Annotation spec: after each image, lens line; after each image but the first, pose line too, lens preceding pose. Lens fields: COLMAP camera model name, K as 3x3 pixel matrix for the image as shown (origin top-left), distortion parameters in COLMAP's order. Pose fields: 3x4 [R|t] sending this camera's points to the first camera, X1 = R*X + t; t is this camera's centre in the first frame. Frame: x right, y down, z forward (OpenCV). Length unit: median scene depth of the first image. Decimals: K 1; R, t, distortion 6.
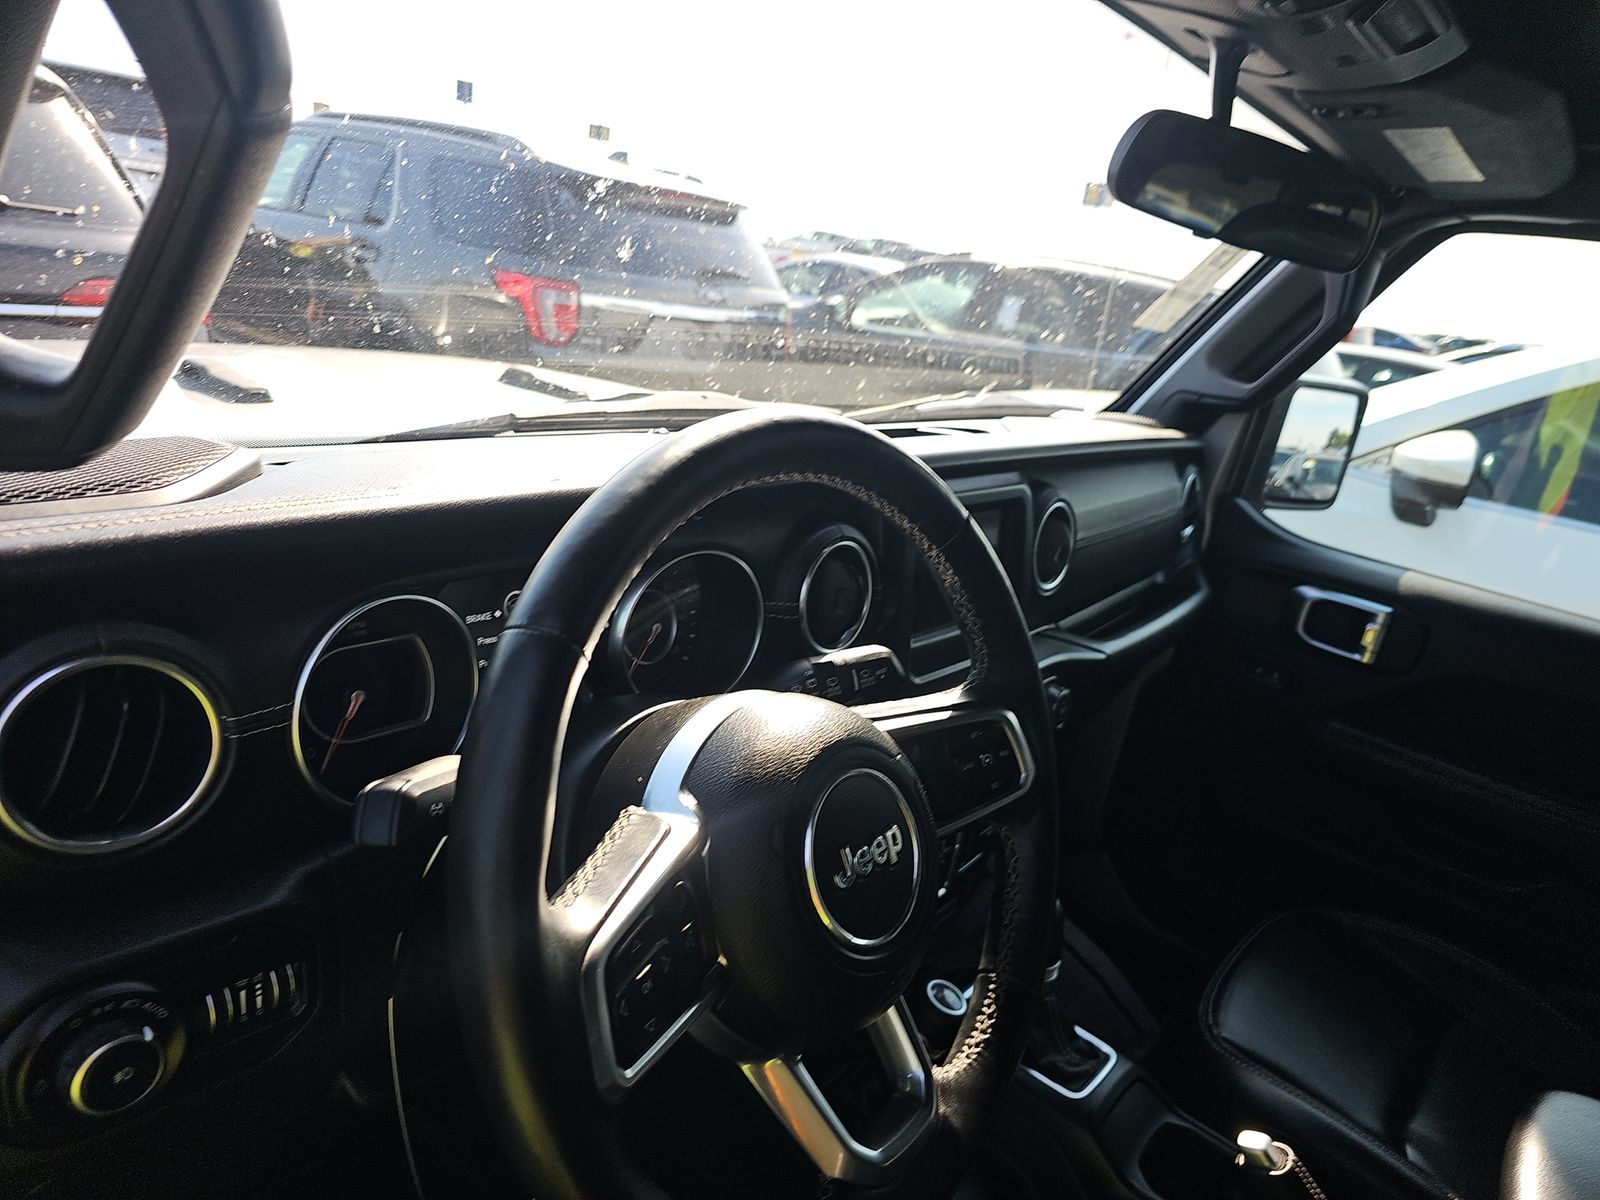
lens RADIAL K [[1086.2, 0, 800.0], [0, 1086.2, 600.0], [0, 0, 1]] dist [0.041046, -0.042539]
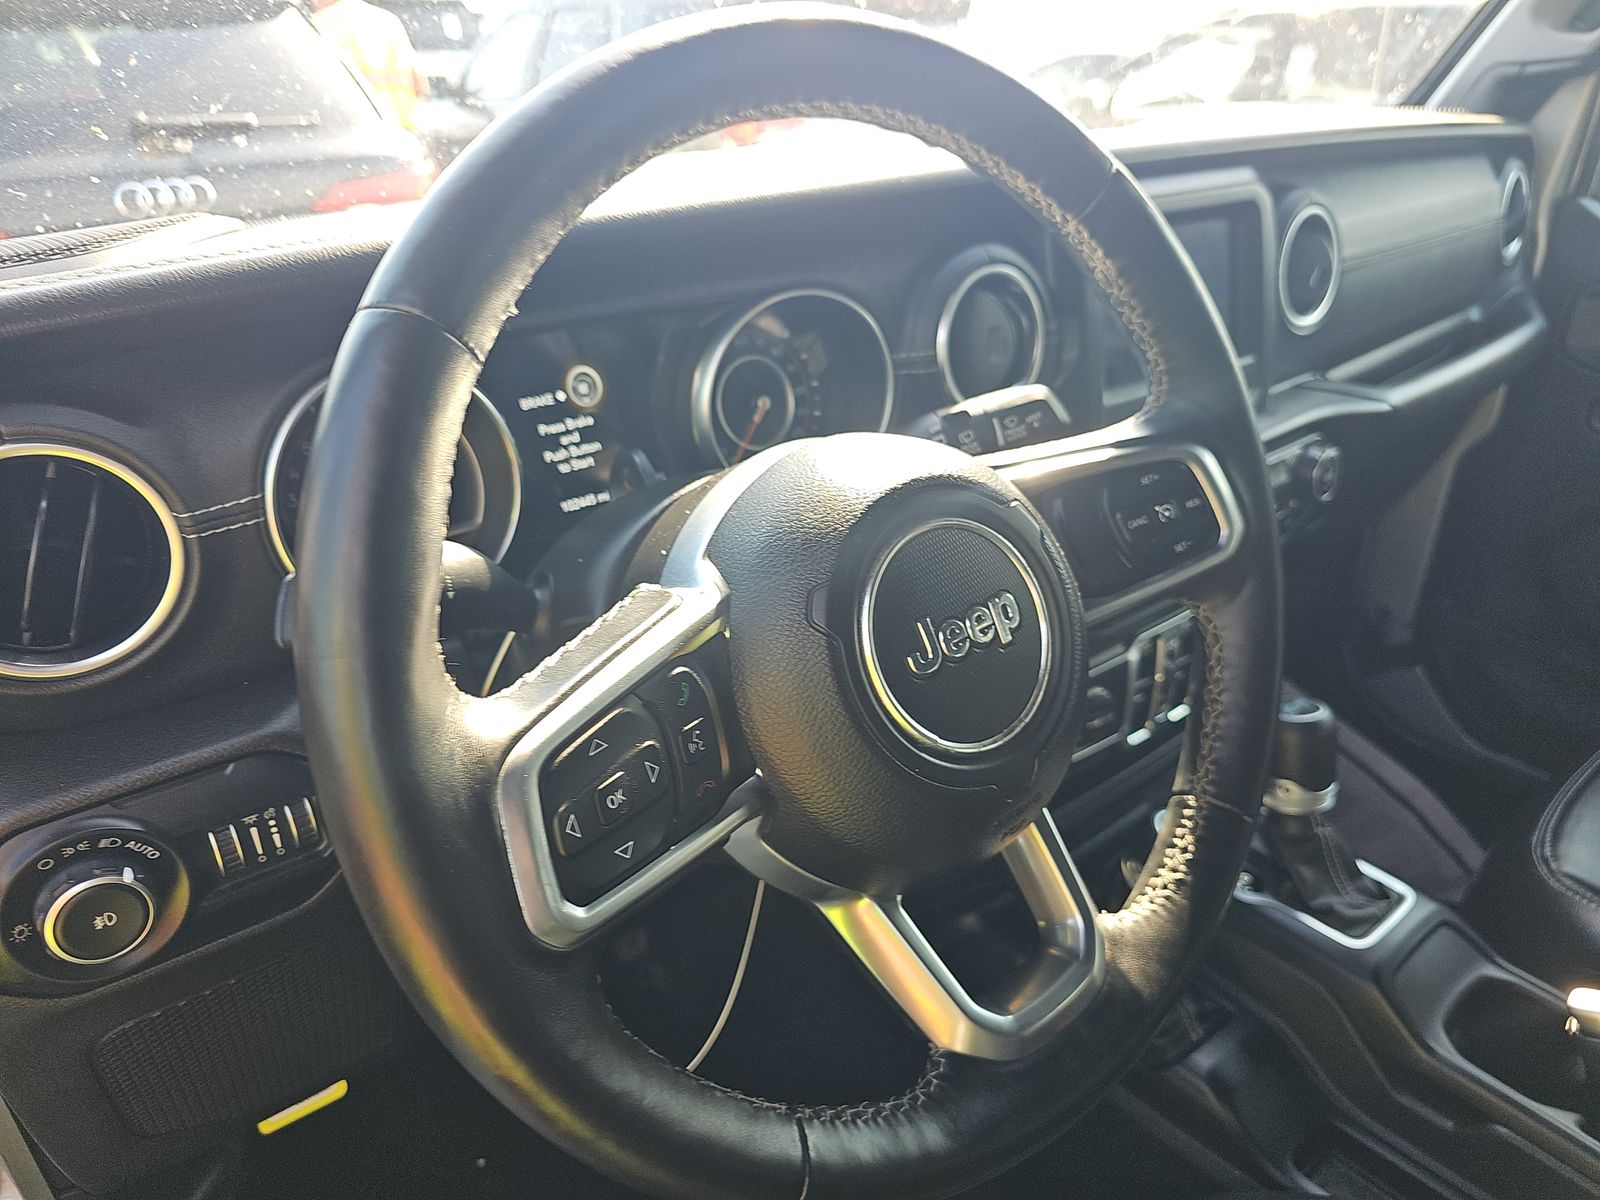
lens RADIAL K [[1132.4, 0, 807.5], [0, 1132.4, 594.9], [0, 0, 1]] dist [-0.009148, -0.006102]
pose [[0.969230, -0.065030, -0.237413, 0.109516], [0.096221, 0.987825, 0.122241, 0.082017], [0.226573, -0.141323, 0.963687, 0.202565]]
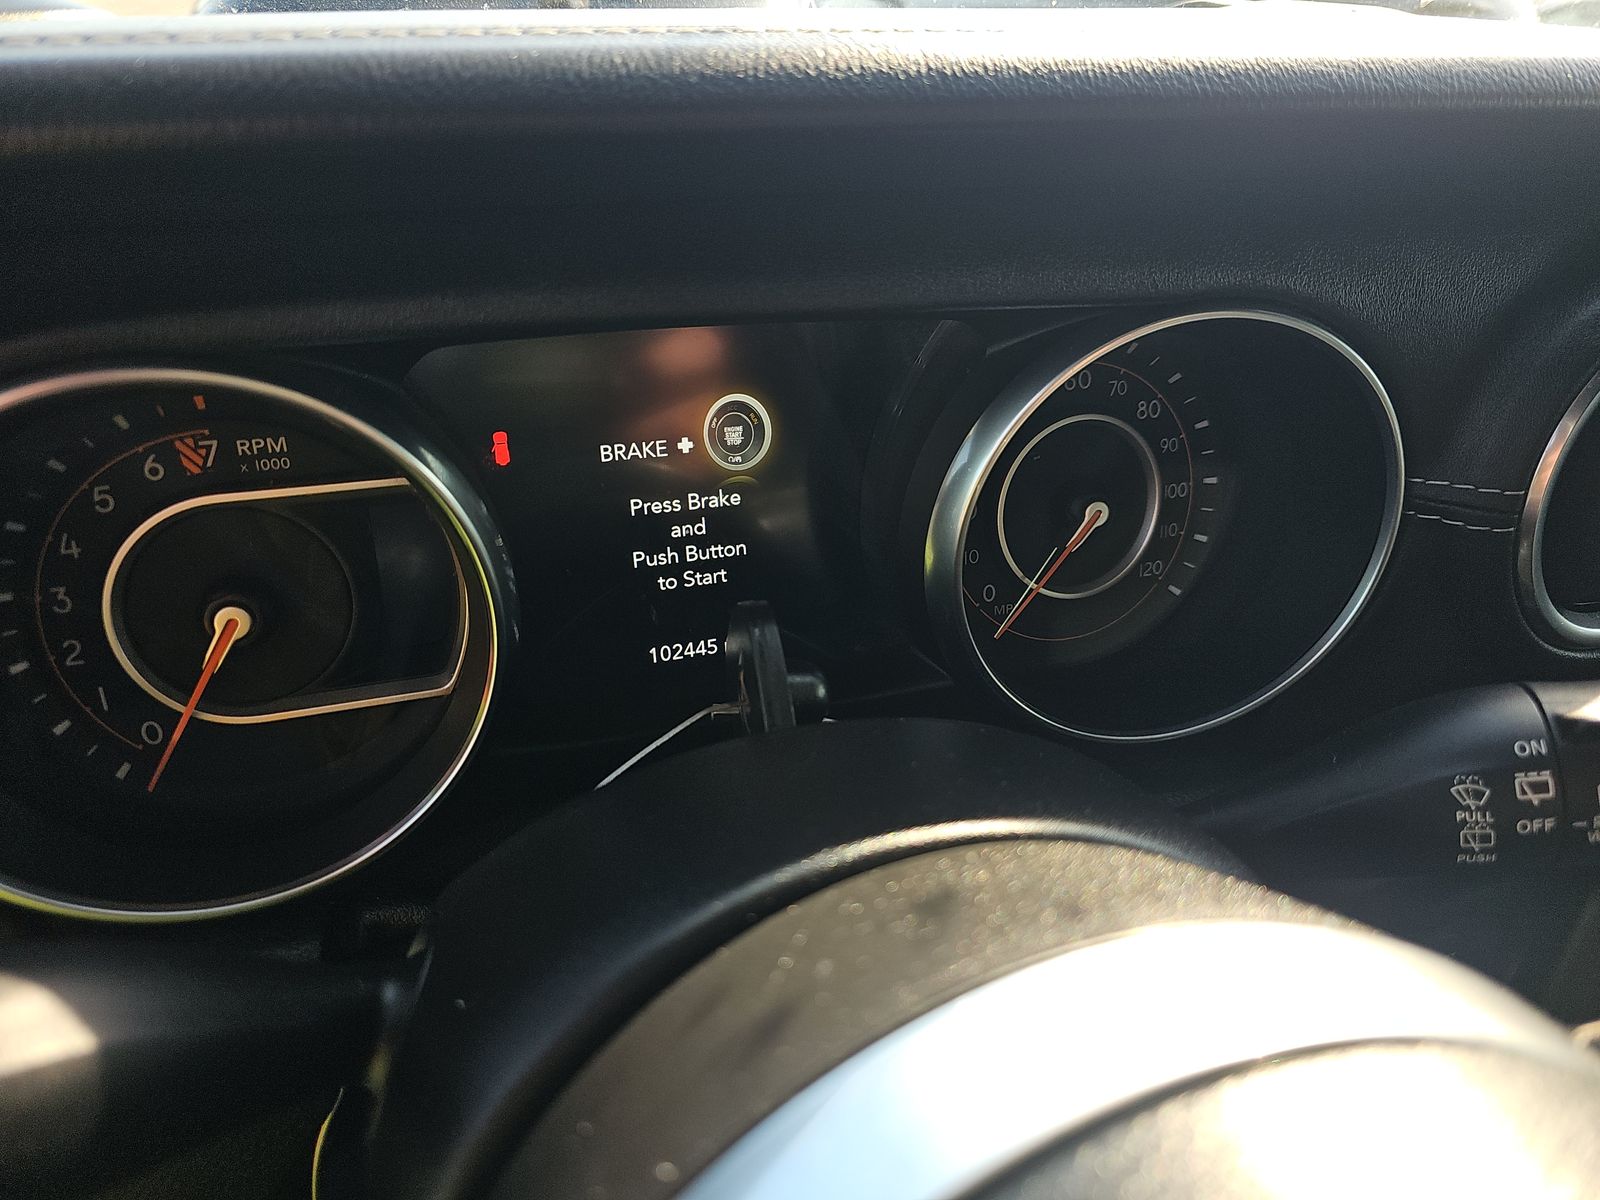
lens RADIAL K [[1086.2, 0, 800.0], [0, 1086.2, 600.0], [0, 0, 1]] dist [0.041046, -0.042539]
pose [[0.844856, 0.173403, -0.506112, -0.017430], [-0.083035, 0.977053, 0.196145, -0.016409], [0.528510, -0.123689, 0.839868, 0.718254]]
